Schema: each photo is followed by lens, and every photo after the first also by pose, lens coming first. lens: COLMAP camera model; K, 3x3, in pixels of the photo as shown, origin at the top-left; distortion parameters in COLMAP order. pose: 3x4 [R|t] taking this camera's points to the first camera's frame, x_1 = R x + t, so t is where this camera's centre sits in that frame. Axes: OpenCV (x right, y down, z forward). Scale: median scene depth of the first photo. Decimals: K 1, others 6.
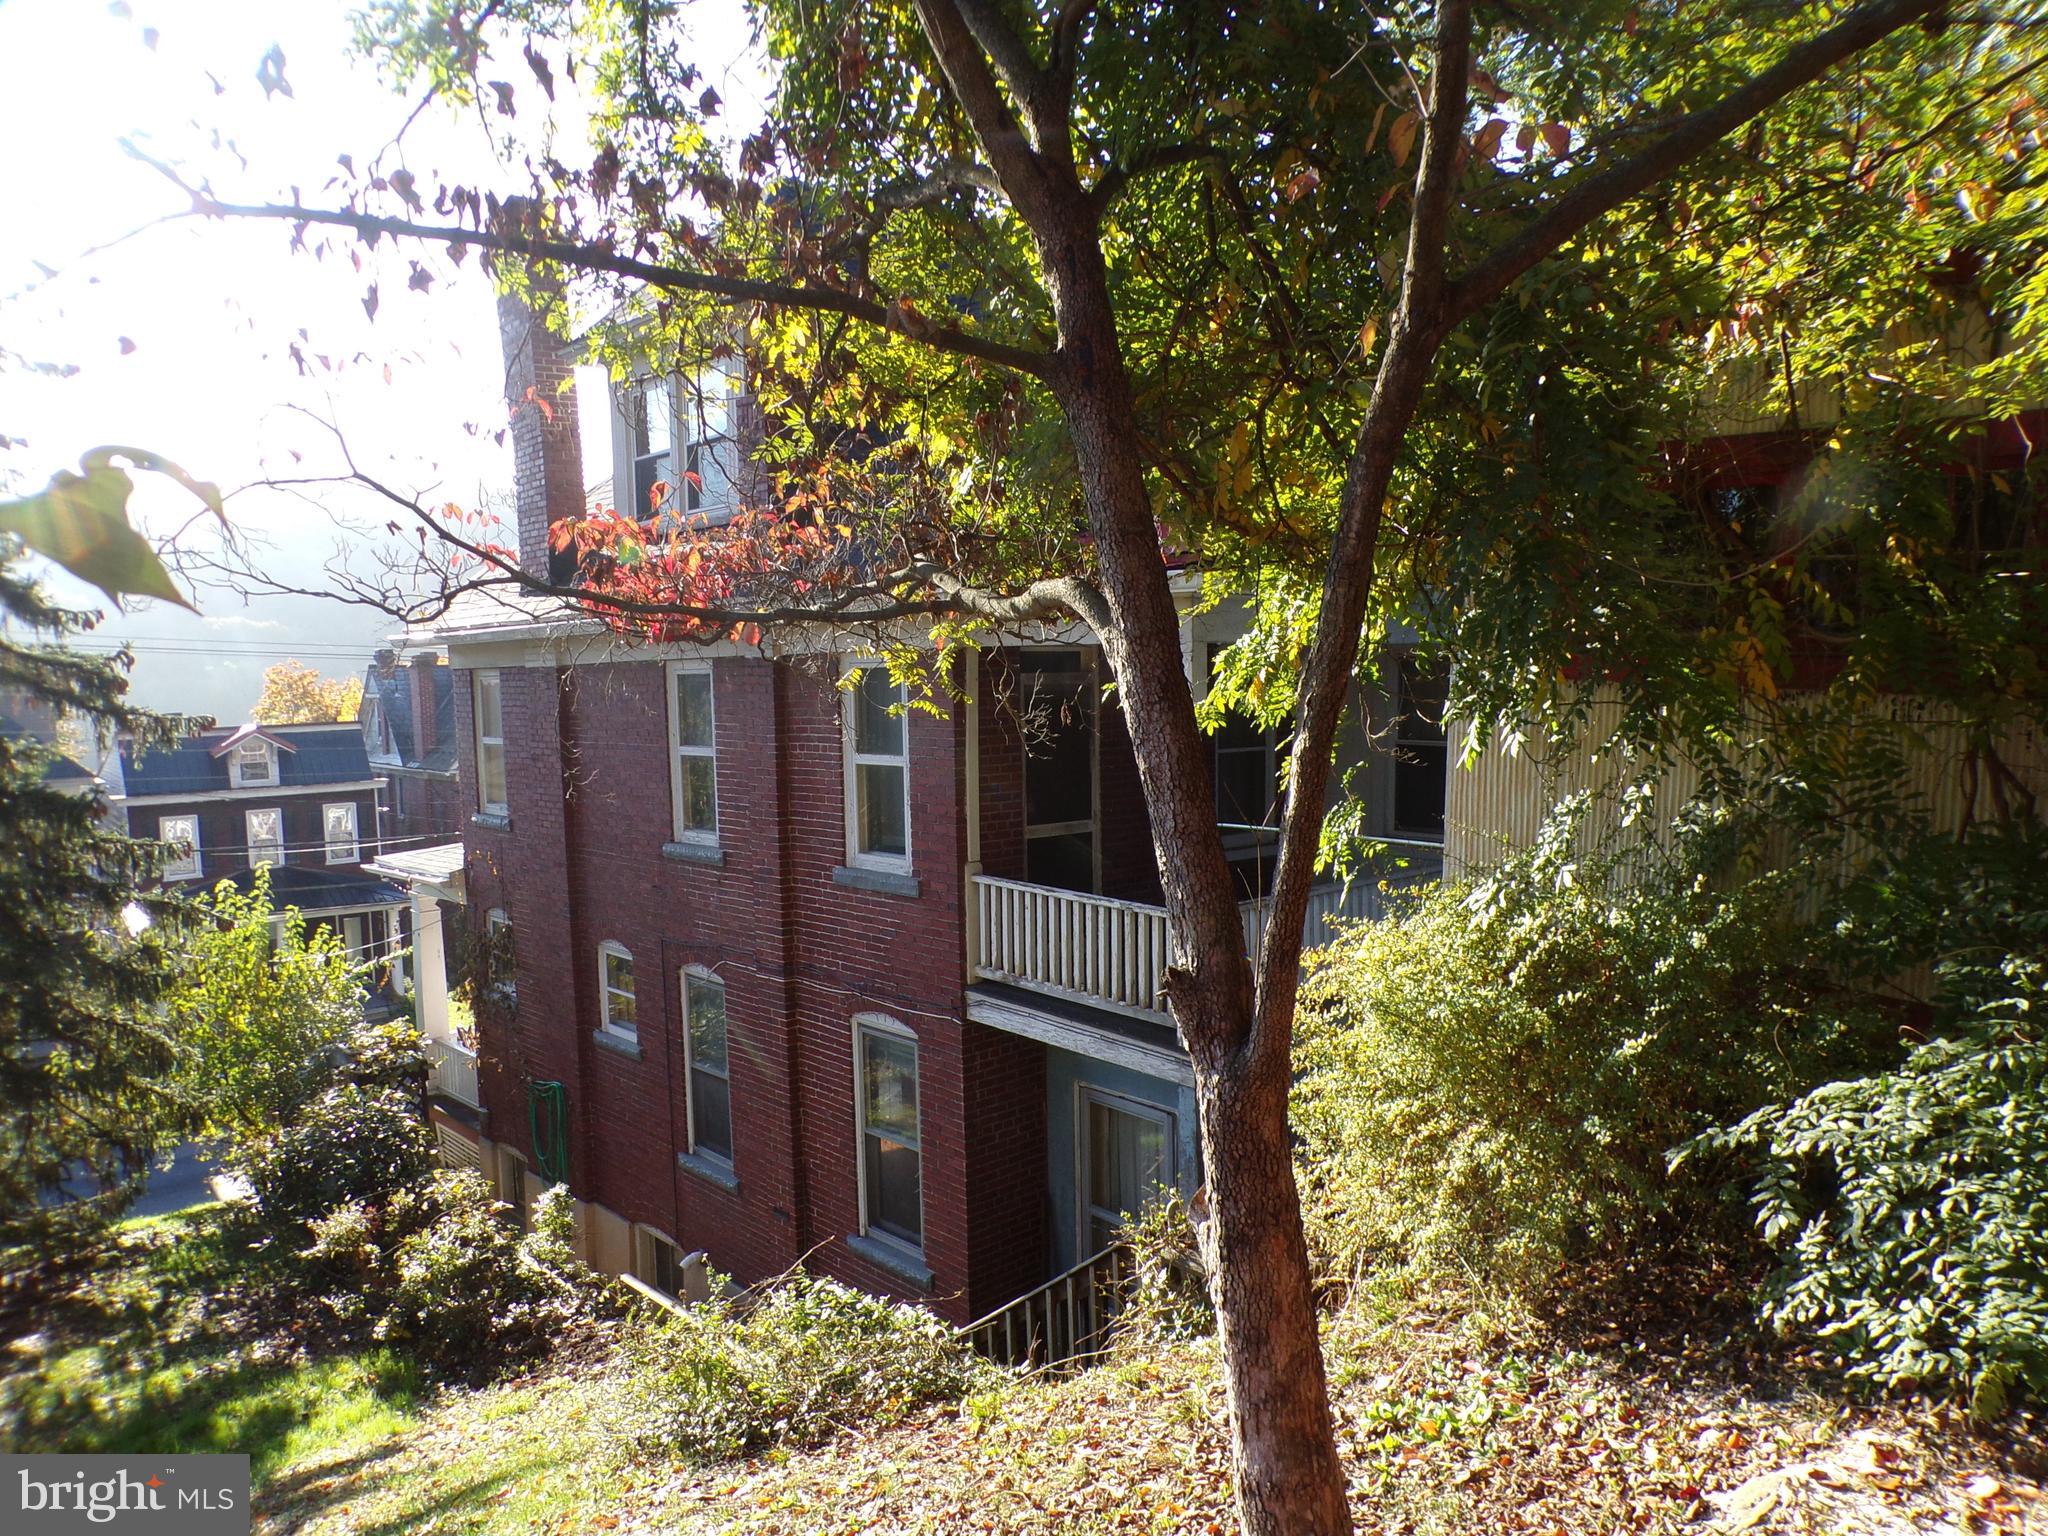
lens RADIAL K [[1404.2, 0, 1018.4], [0, 1404.2, 820.5], [0, 0, 1]] dist [0.008831, 0.002134]
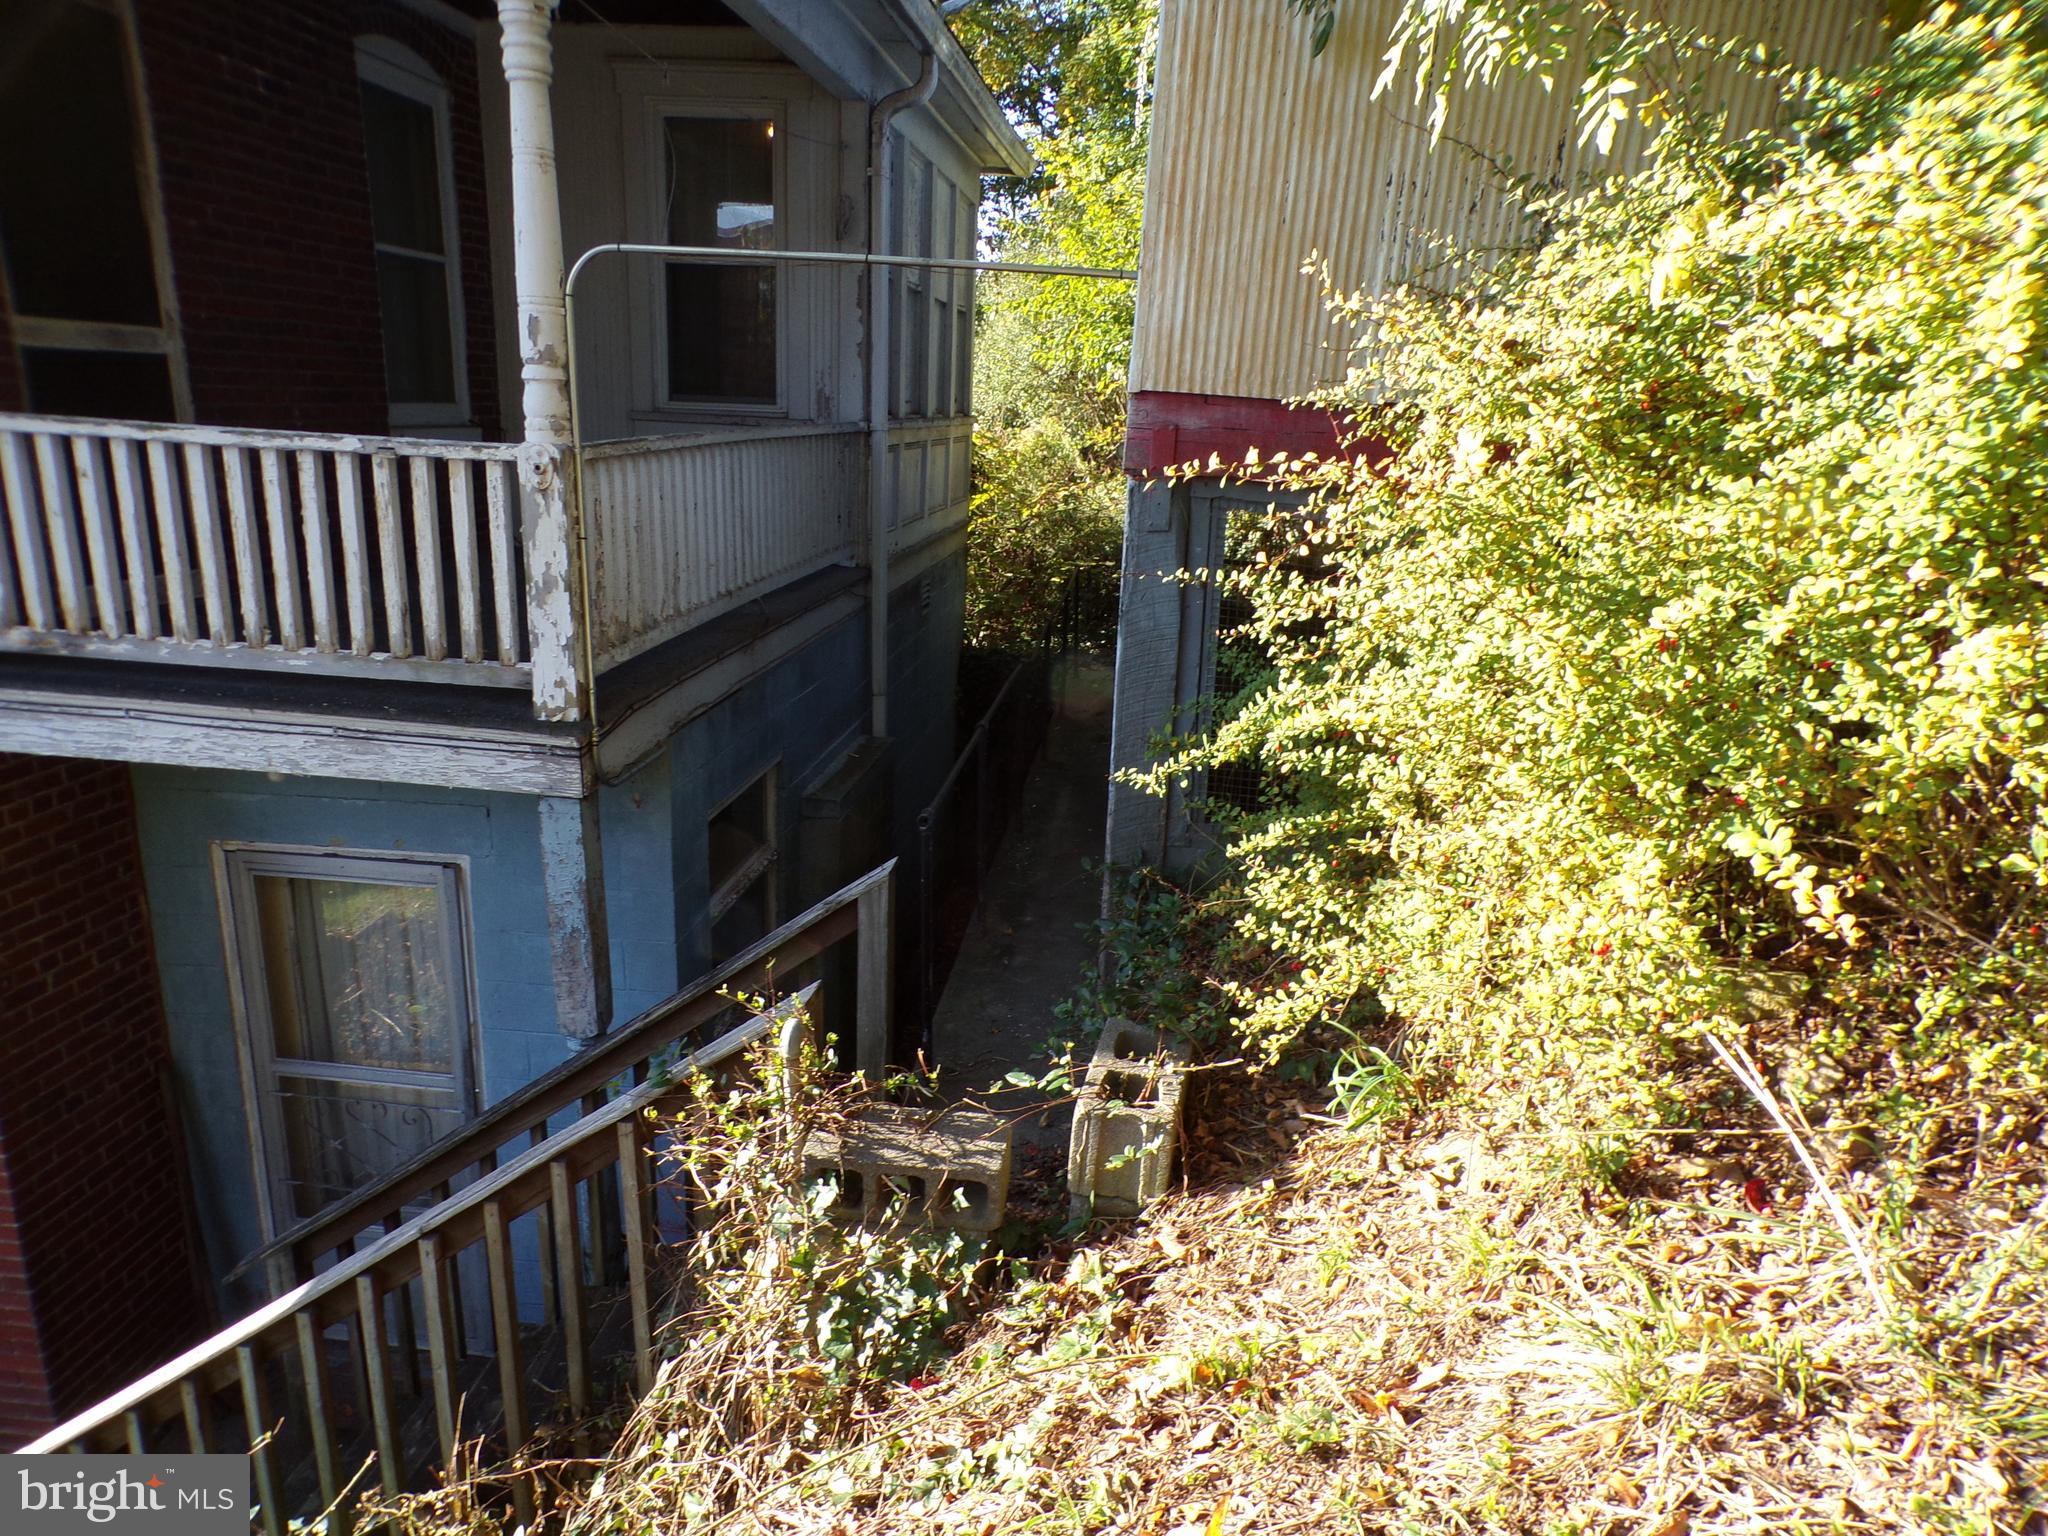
lens RADIAL K [[1367.0, 0, 1026.3], [0, 1367.0, 786.3], [0, 0, 1]] dist [0.007416, 0.006663]
pose [[0.729716, -0.151246, 0.666812, -0.085518], [0.033398, 0.981948, 0.186177, 0.092712], [-0.682934, -0.113586, 0.721595, 0.495027]]
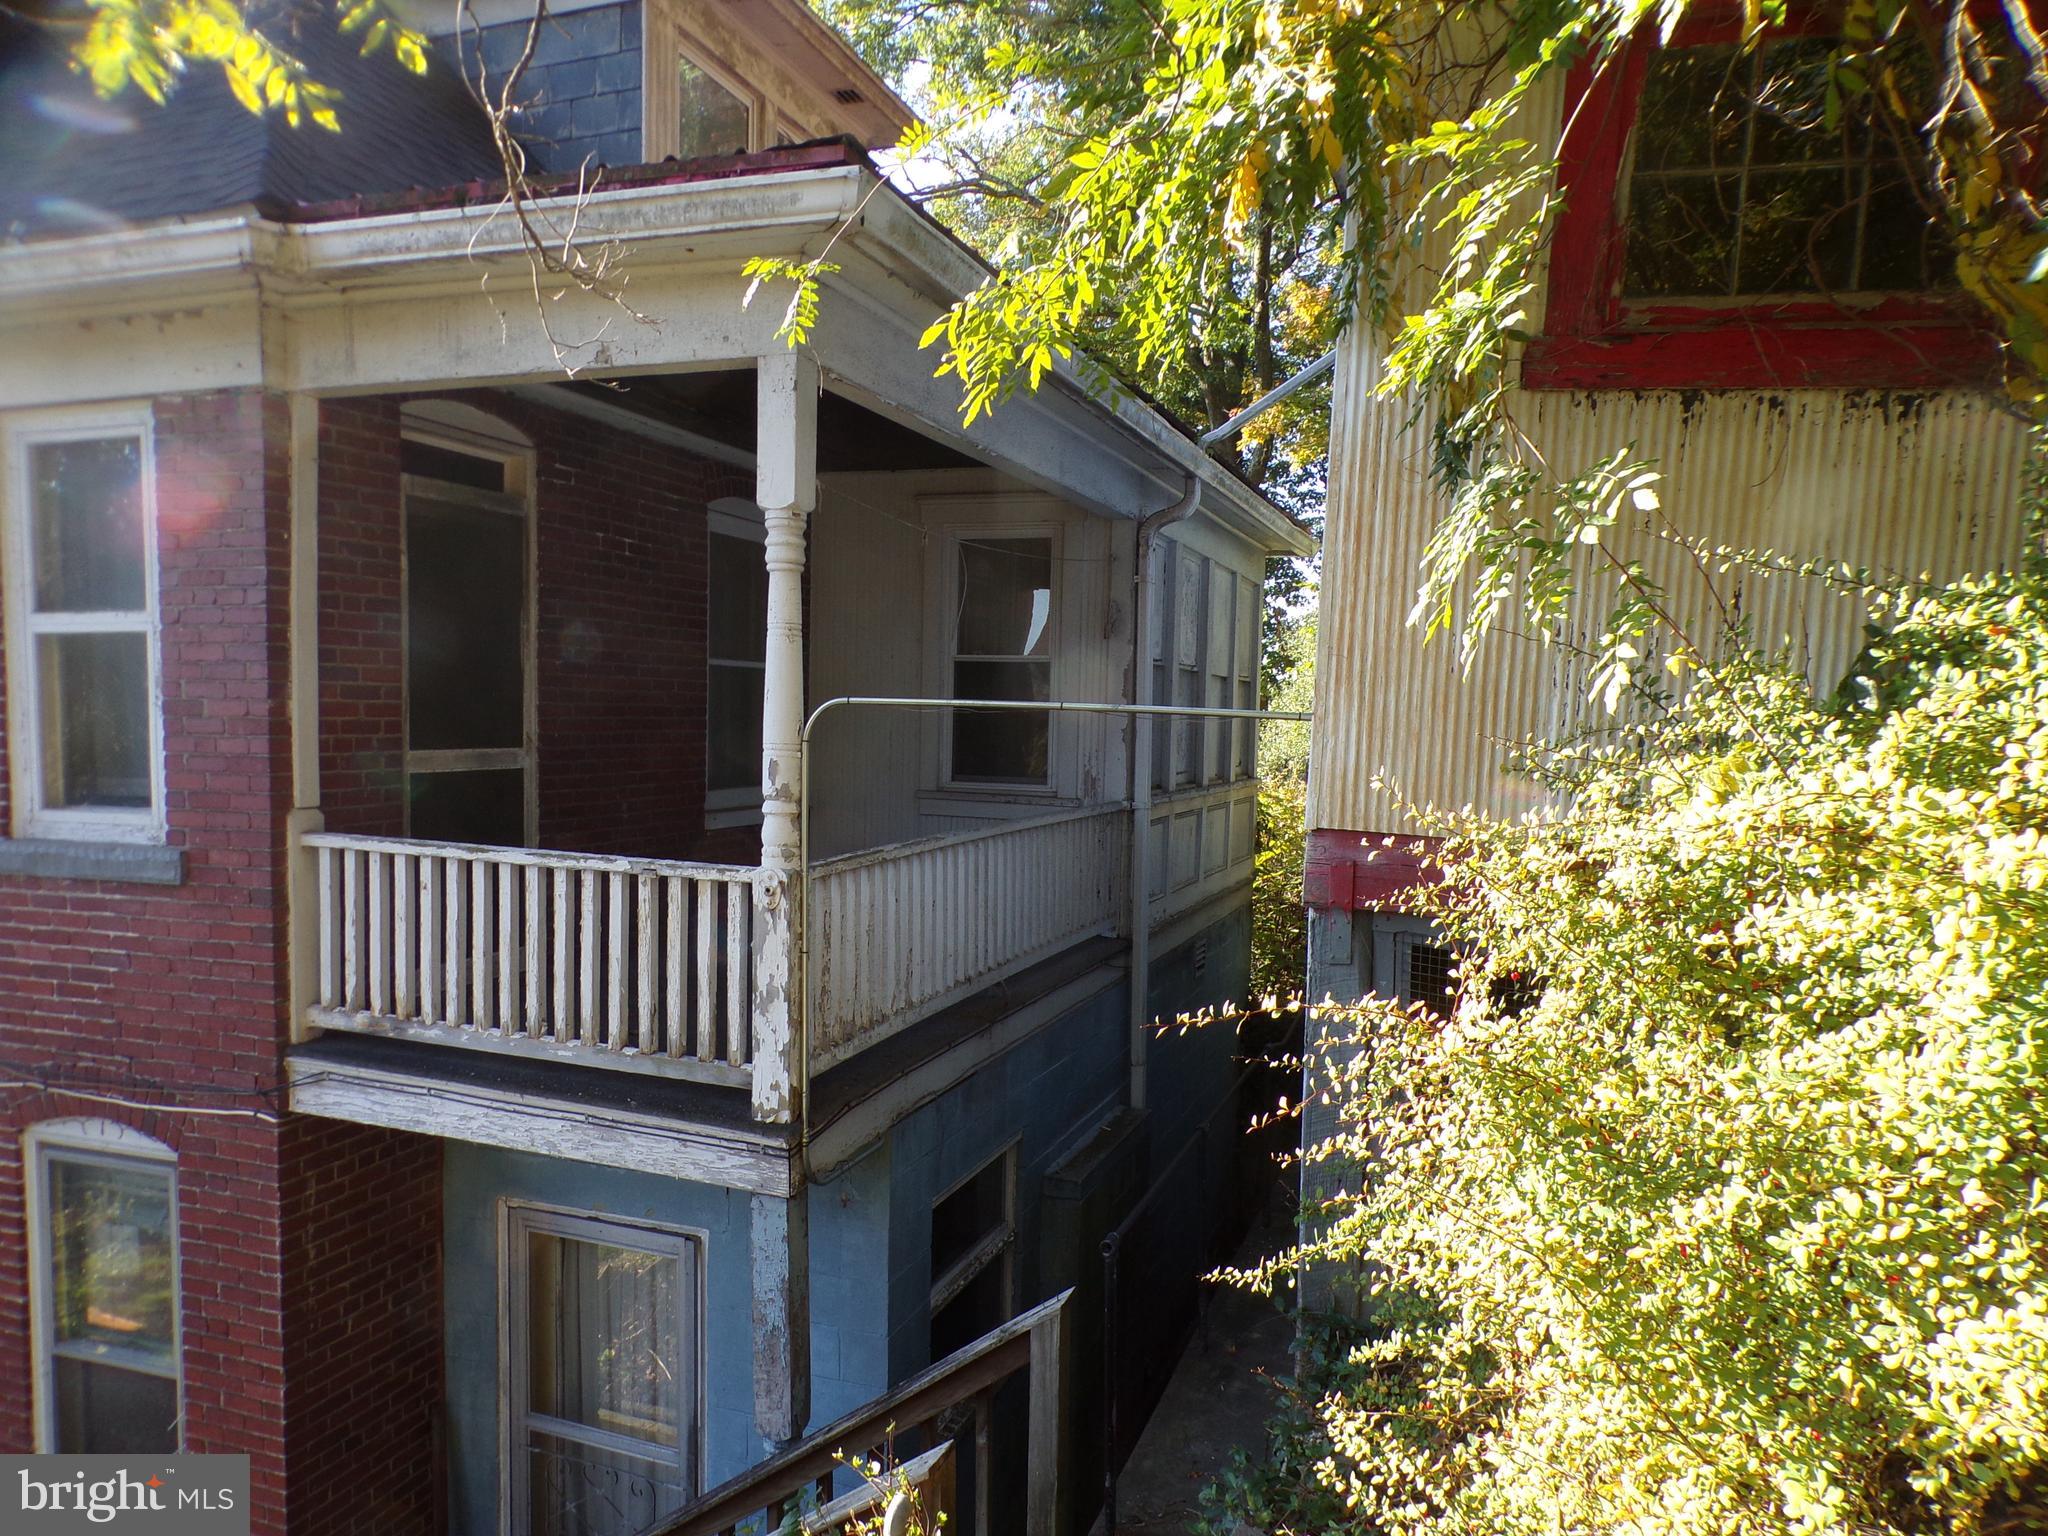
lens RADIAL K [[1372.7, 0, 1034.4], [0, 1372.7, 765.2], [0, 0, 1]] dist [-0.025423, 0.010039]
pose [[0.873125, 0.004795, 0.487473, -0.046513], [0.028873, 0.997688, -0.061528, 0.057384], [-0.486640, 0.067796, 0.870968, 0.458244]]
